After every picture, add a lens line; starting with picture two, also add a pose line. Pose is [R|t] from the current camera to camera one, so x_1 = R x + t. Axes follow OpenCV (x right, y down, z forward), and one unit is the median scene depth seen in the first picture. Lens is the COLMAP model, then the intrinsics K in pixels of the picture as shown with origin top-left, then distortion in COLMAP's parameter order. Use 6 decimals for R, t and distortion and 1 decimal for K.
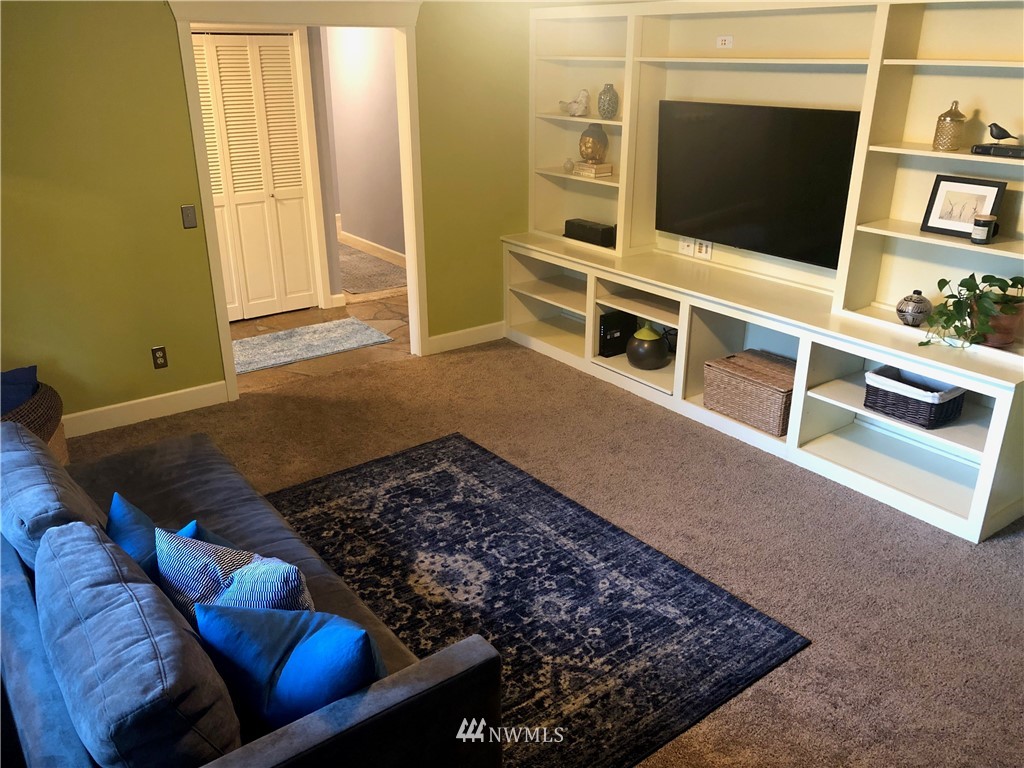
lens RADIAL K [[833.7, 0, 510.7], [0, 833.7, 387.3], [0, 0, 1]] dist [0.048610, 0.000863]
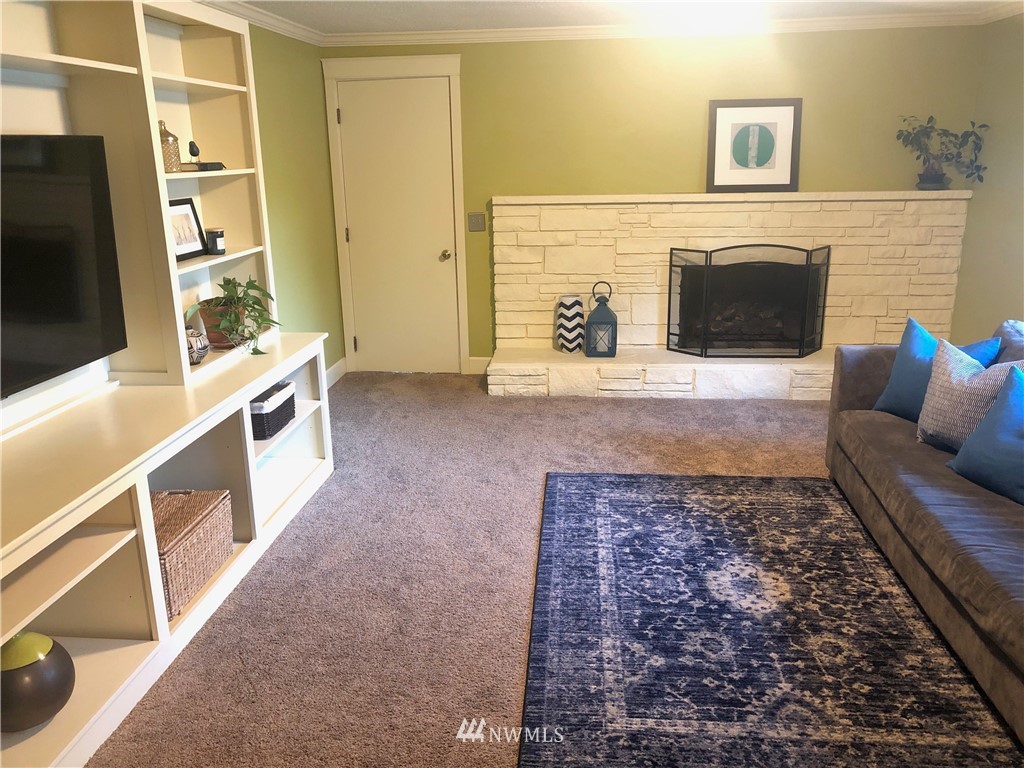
lens RADIAL K [[833.7, 0, 509.2], [0, 833.7, 379.8], [0, 0, 1]] dist [0.048610, 0.000863]
pose [[-0.736206, -0.187903, 0.650149, -0.439920], [0.257802, 0.810380, 0.526139, -0.526522], [-0.625731, 0.554956, -0.548165, 1.513994]]
